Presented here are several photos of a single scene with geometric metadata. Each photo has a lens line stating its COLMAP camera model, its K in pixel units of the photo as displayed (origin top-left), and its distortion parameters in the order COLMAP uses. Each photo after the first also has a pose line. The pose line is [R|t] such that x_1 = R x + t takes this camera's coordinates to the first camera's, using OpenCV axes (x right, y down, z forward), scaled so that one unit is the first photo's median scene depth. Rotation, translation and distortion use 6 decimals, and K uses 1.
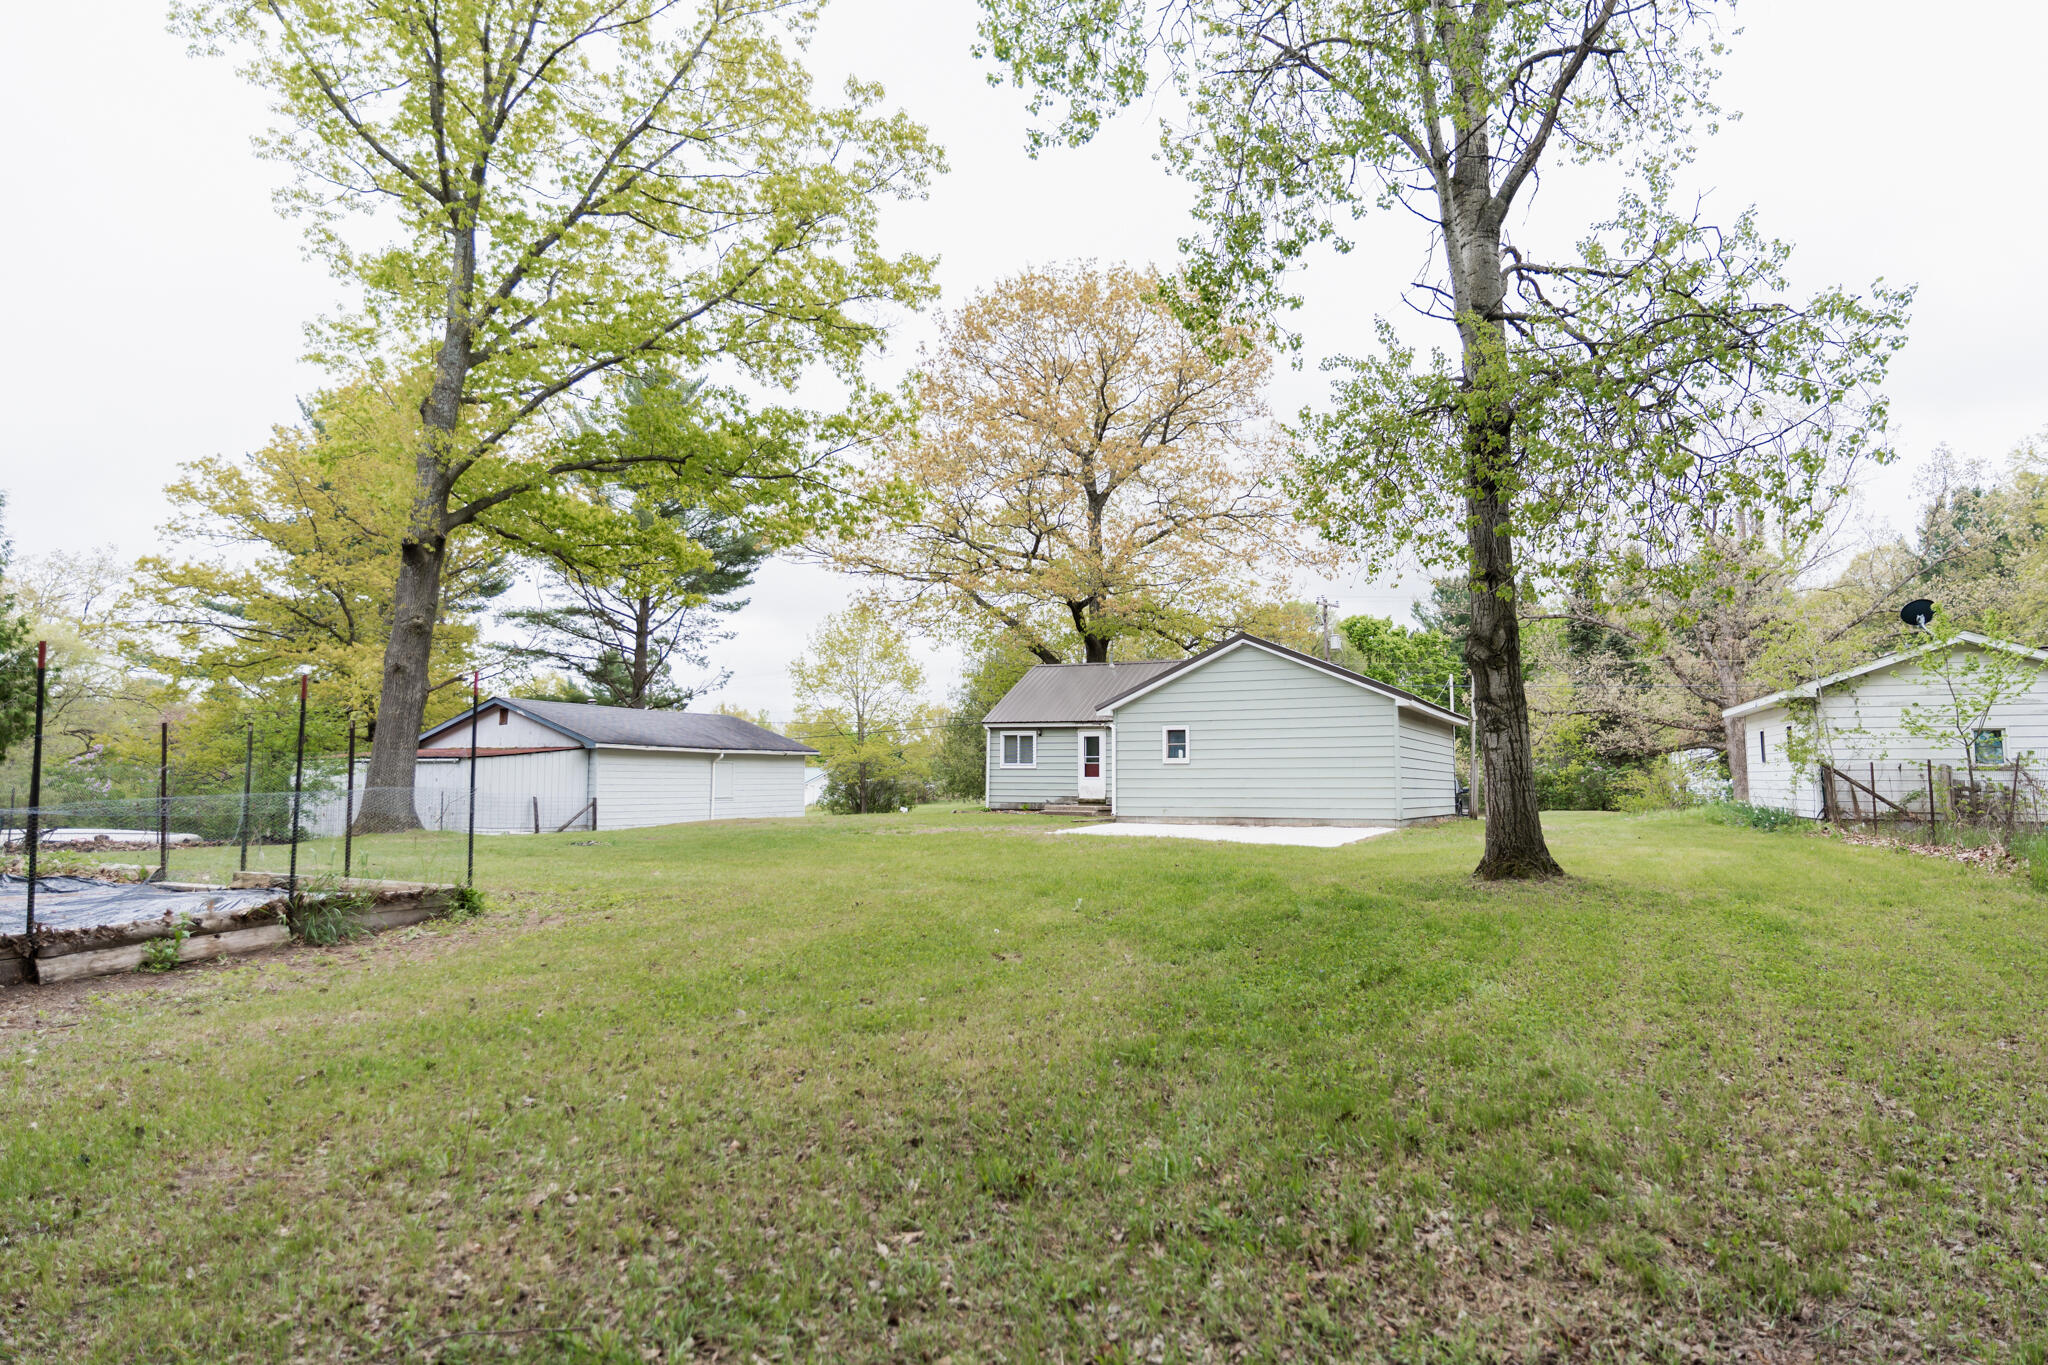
lens RADIAL K [[1199.4, 0, 1024.0], [0, 1199.4, 682.5], [0, 0, 1]] dist [0.002229, -0.000330]
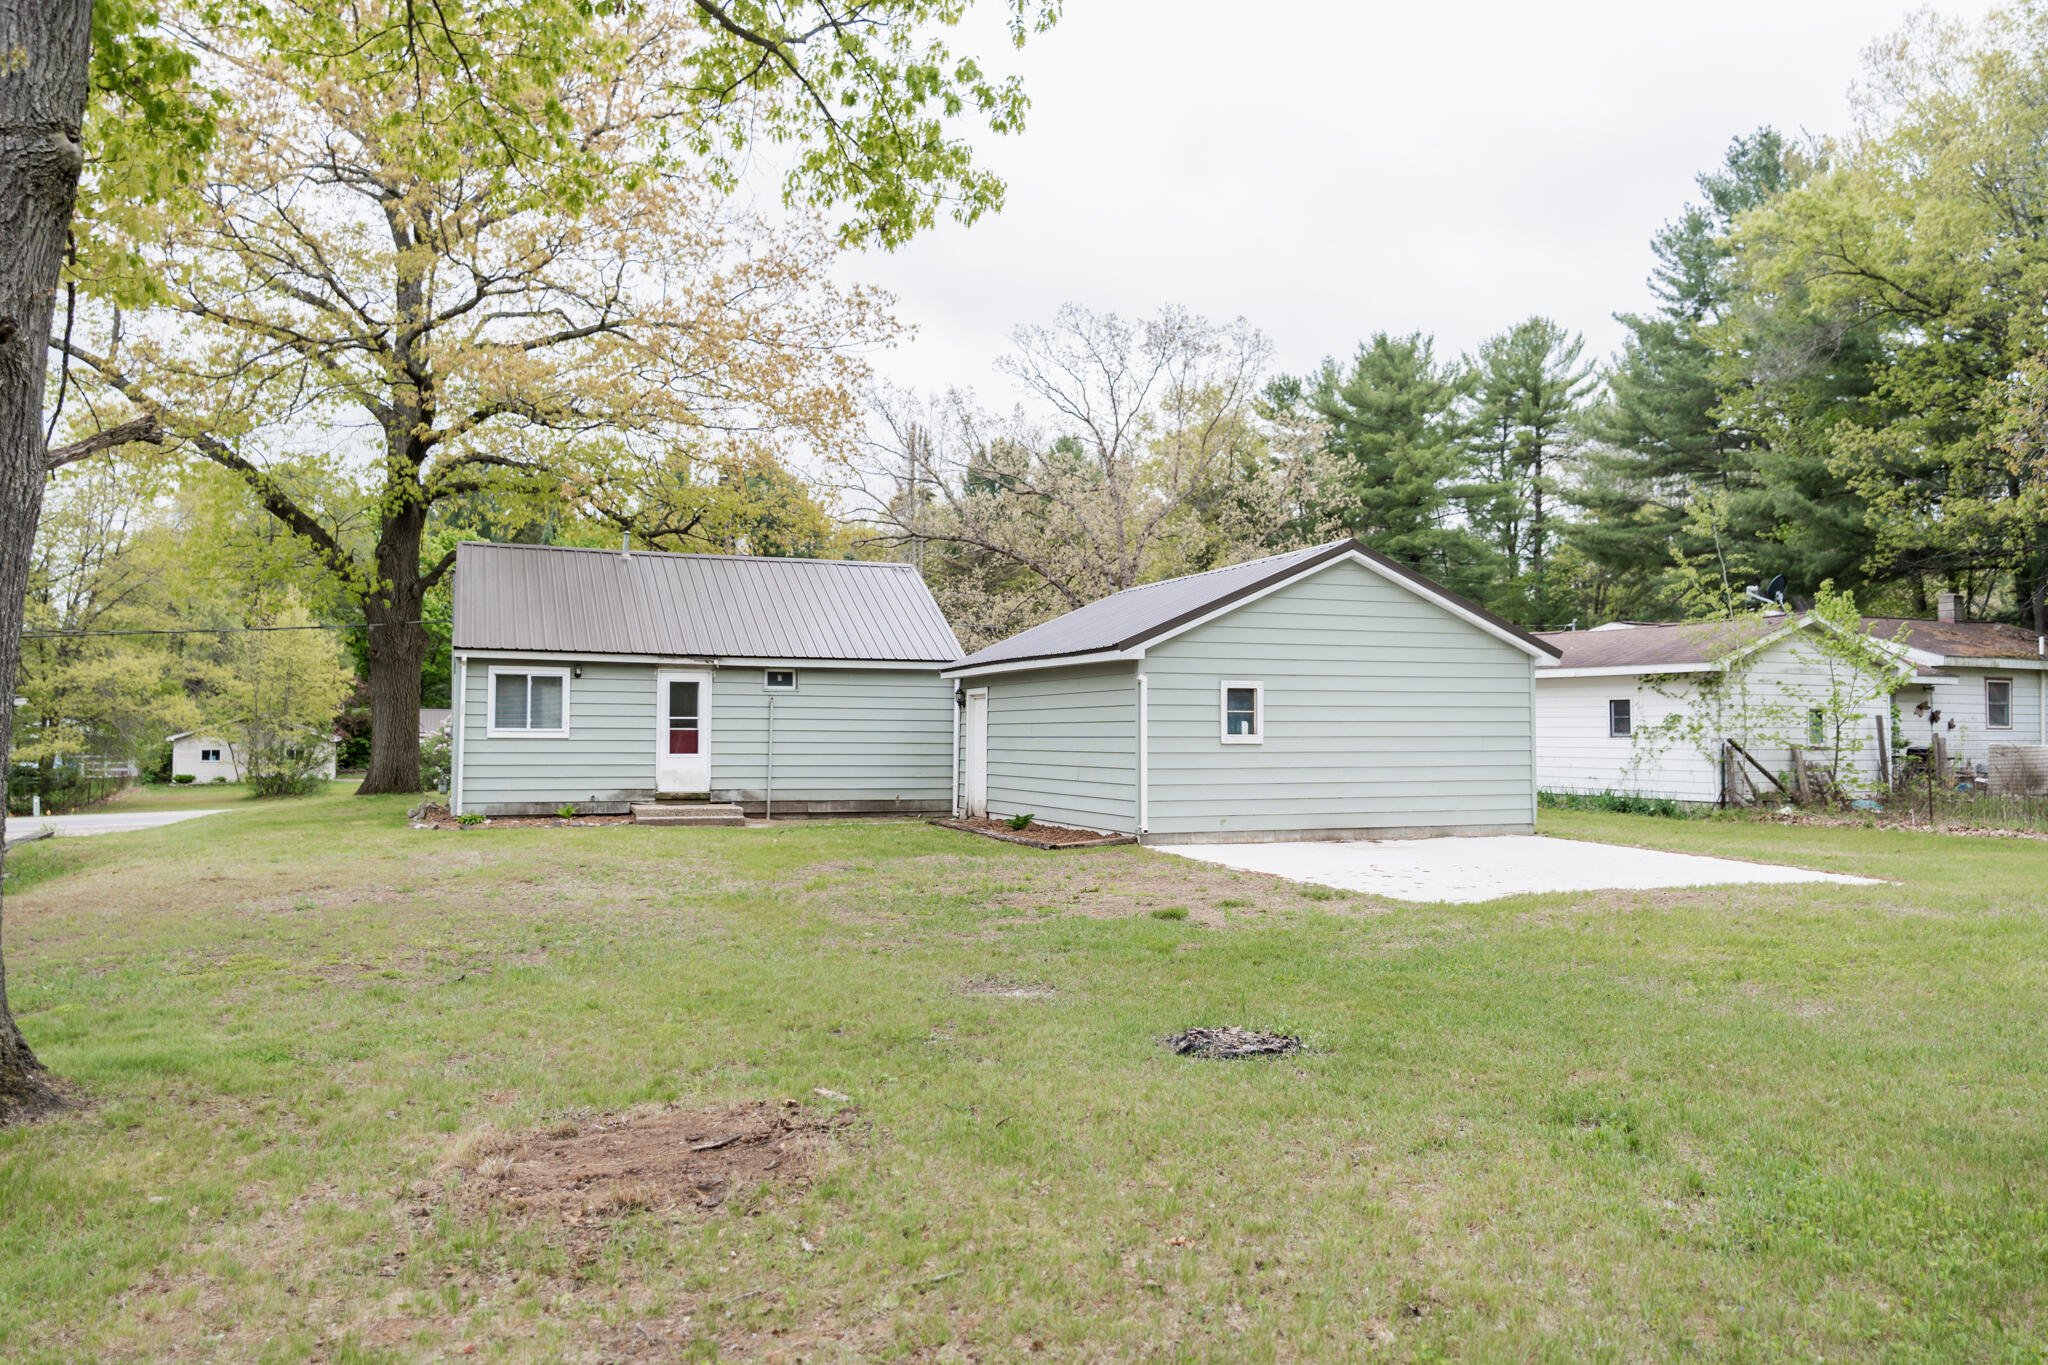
lens RADIAL K [[1490.2, 0, 1024.0], [0, 1490.2, 682.5], [0, 0, 1]] dist [0.006592, 0.002033]
pose [[0.655622, 0.028107, 0.754566, -0.370634], [-0.066113, 0.997606, 0.020283, 0.020599], [-0.752189, -0.063184, 0.655911, 0.423483]]
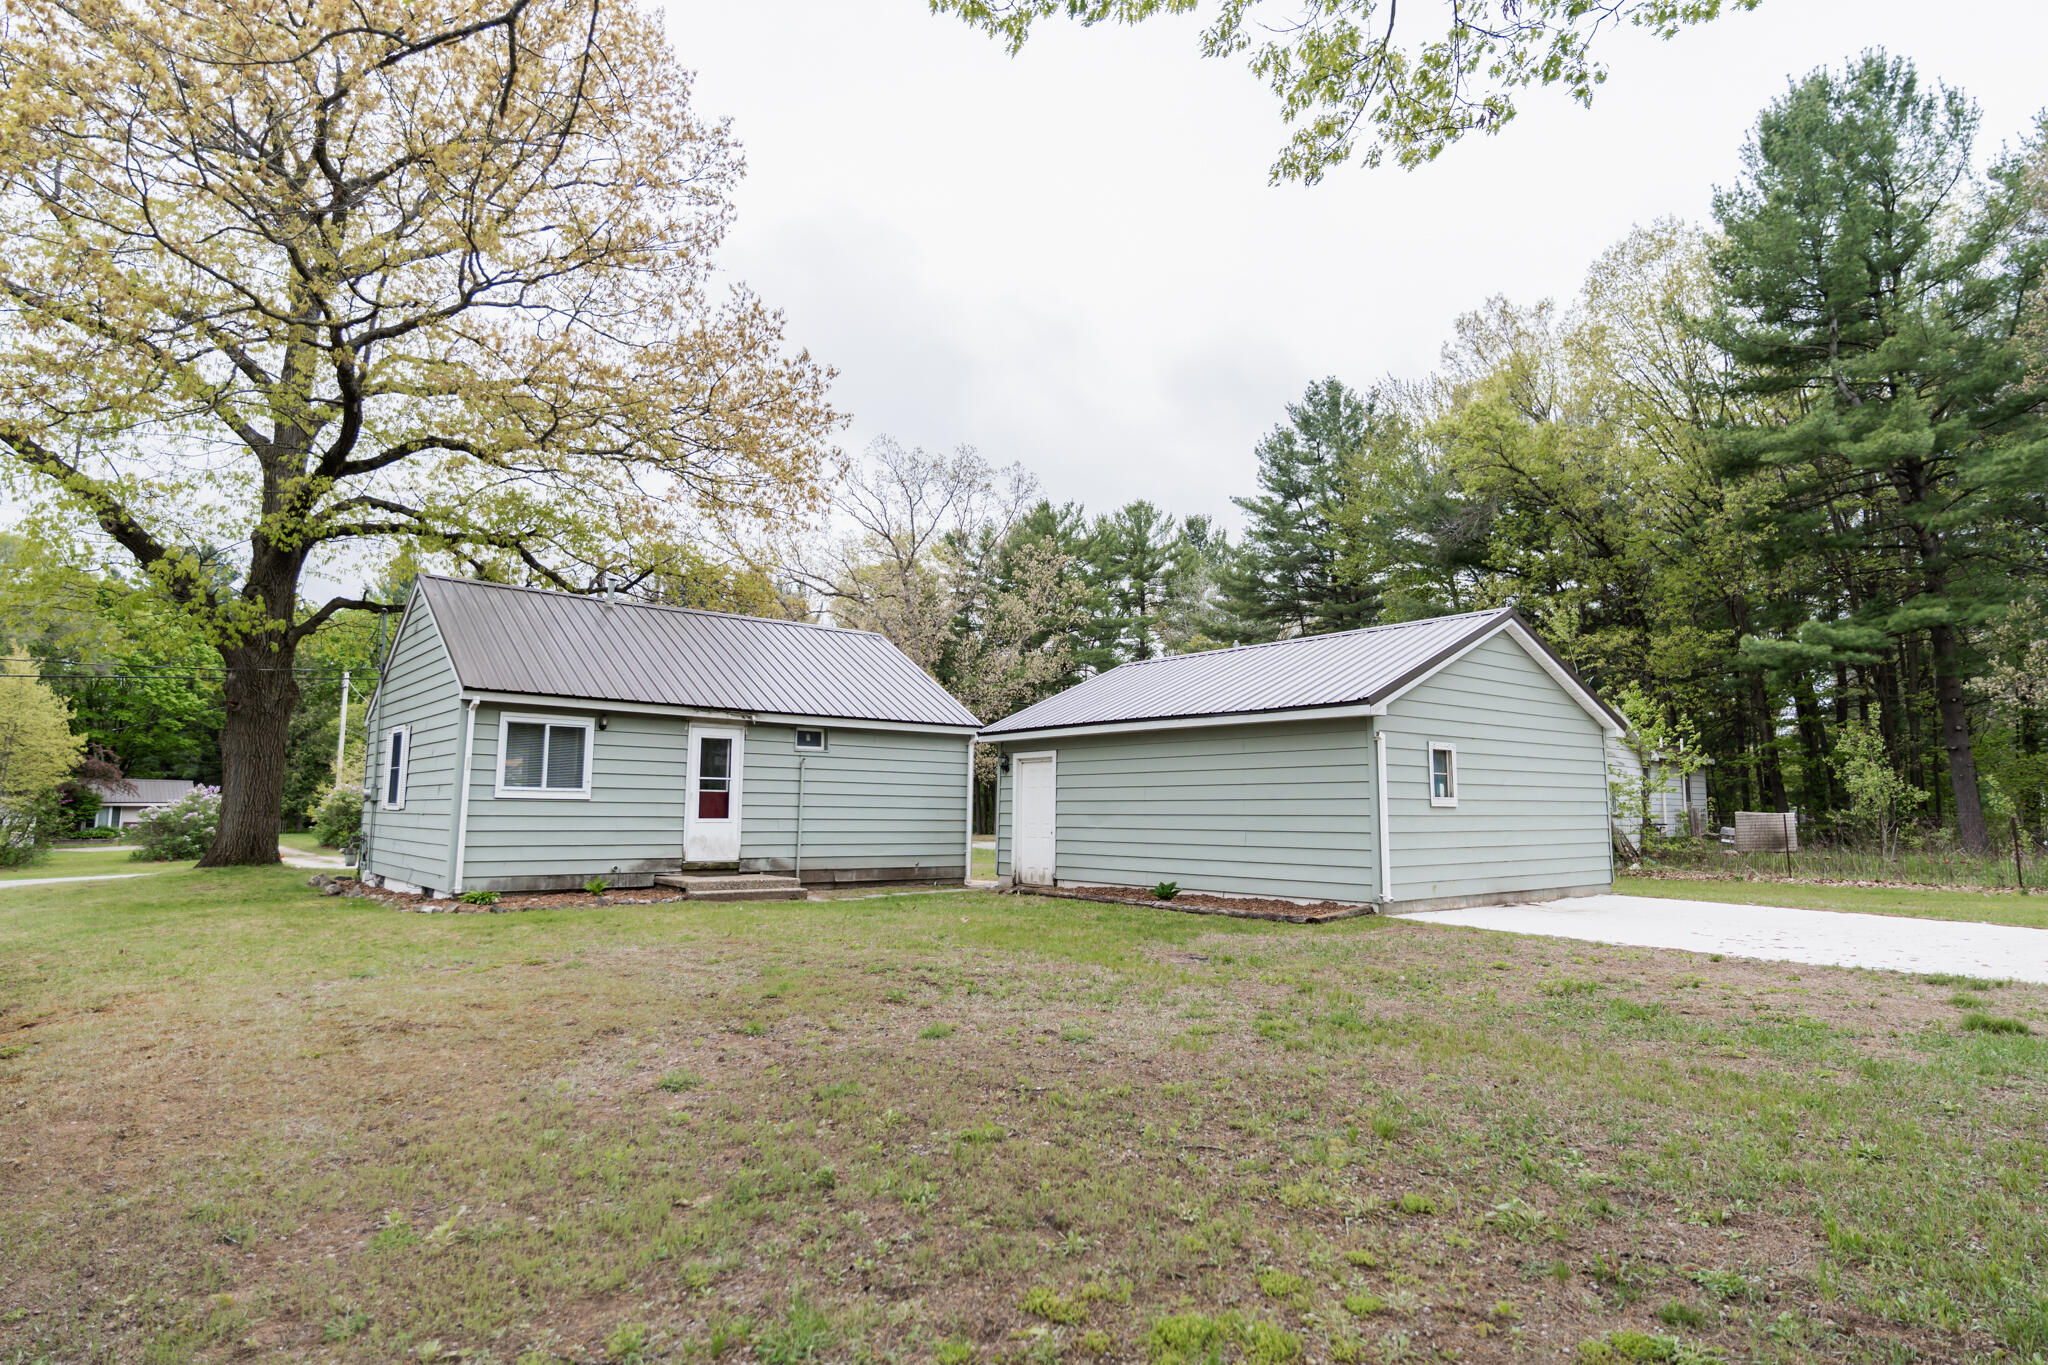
lens RADIAL K [[1120.5, 0, 1024.0], [0, 1120.5, 682.5], [0, 0, 1]] dist [-0.001517, 0.000771]
pose [[0.384760, 0.108512, 0.916616, -0.335404], [-0.084217, 0.993050, -0.082210, 0.049827], [-0.919167, -0.045564, 0.391225, 0.699781]]
